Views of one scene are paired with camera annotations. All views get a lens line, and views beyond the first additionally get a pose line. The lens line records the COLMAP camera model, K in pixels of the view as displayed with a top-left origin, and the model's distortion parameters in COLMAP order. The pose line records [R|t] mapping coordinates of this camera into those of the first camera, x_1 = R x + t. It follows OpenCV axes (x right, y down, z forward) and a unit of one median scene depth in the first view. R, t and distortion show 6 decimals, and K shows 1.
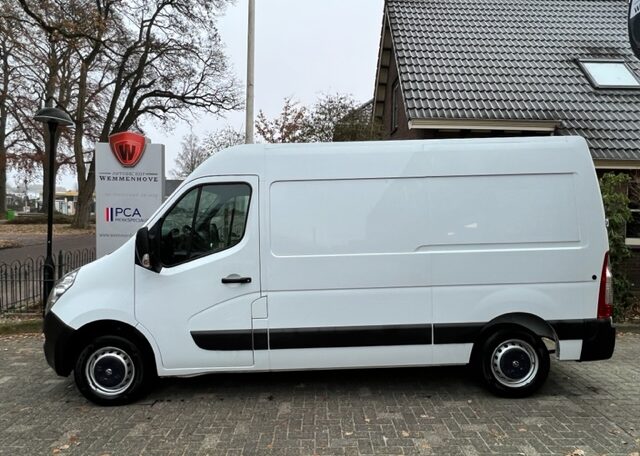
lens RADIAL K [[416.5, 0, 320.3], [0, 416.5, 229.3], [0, 0, 1]] dist [-0.000647, 0.000862]
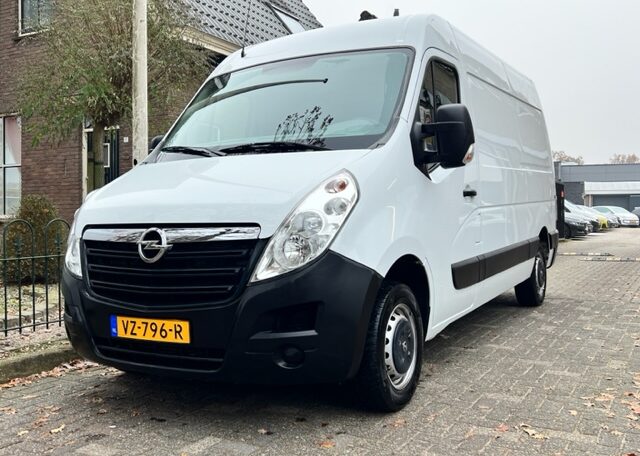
lens RADIAL K [[628.8, 0, 324.6], [0, 628.8, 223.3], [0, 0, 1]] dist [0.018368, 0.000000]
pose [[0.510185, -0.021299, 0.859801, -1.087827], [0.040353, 0.999185, 0.000808, 0.136144], [-0.859117, 0.034284, 0.510629, 0.529788]]
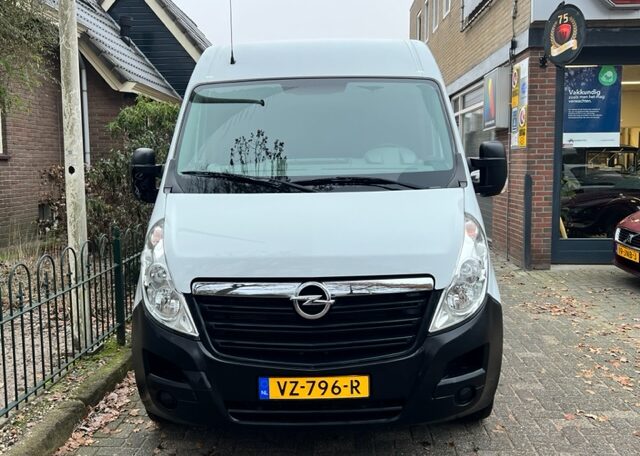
lens RADIAL K [[628.8, 0, 317.5], [0, 628.8, 213.5], [0, 0, 1]] dist [0.018368, 0.000000]
pose [[0.038430, -0.095089, 0.994727, -1.237593], [0.042488, 0.994717, 0.093446, 0.002204], [-0.998358, 0.038673, 0.042267, 1.003247]]
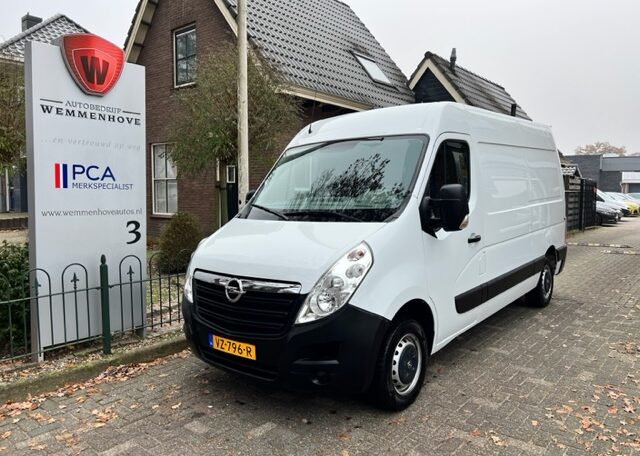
lens RADIAL K [[477.5, 0, 321.8], [0, 477.5, 226.6], [0, 0, 1]] dist [0.013248, 0.000245]
pose [[0.651897, -0.061912, 0.755776, -1.078544], [0.035035, 0.998056, 0.051540, 0.016230], [-0.757498, -0.007120, 0.652798, 0.431849]]
